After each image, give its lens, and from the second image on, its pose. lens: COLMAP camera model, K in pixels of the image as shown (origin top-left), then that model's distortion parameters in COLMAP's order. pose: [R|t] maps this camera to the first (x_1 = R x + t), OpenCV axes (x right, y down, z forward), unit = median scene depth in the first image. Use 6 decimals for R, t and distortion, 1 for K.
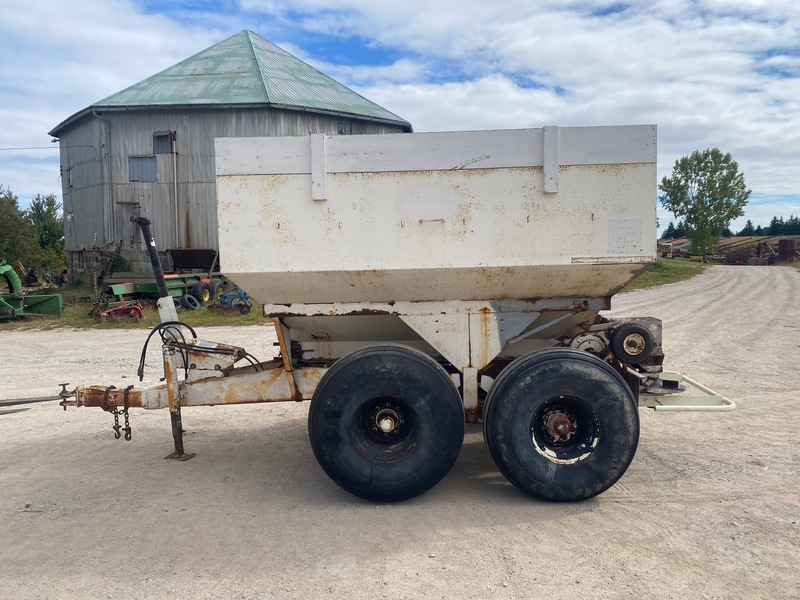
lens RADIAL K [[608.0, 0, 394.1], [0, 608.0, 300.8], [0, 0, 1]] dist [0.052902, -0.064804]
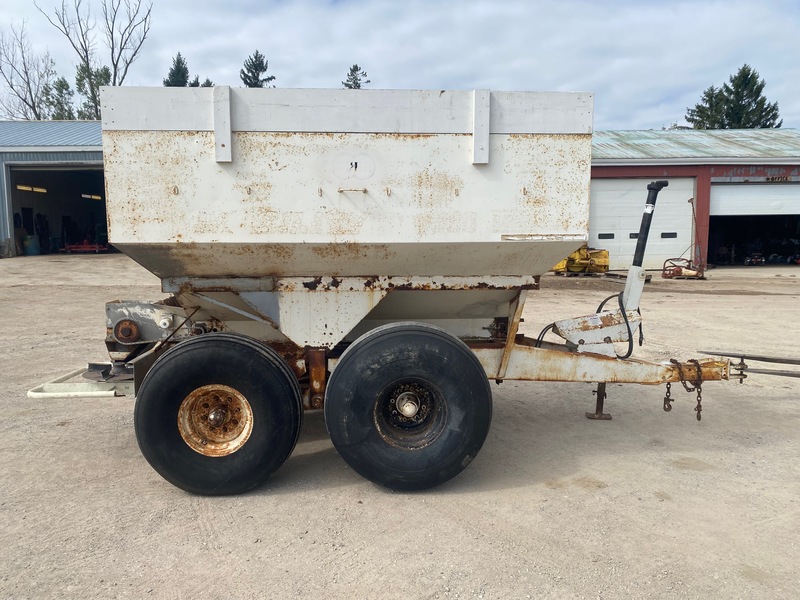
lens RADIAL K [[608.0, 0, 397.7], [0, 608.0, 299.9], [0, 0, 1]] dist [0.052902, -0.064804]
pose [[-0.994407, 0.031274, -0.100878, 0.106725], [0.011561, 0.981647, 0.190358, -0.168710], [0.104980, 0.188127, -0.976518, 2.266318]]
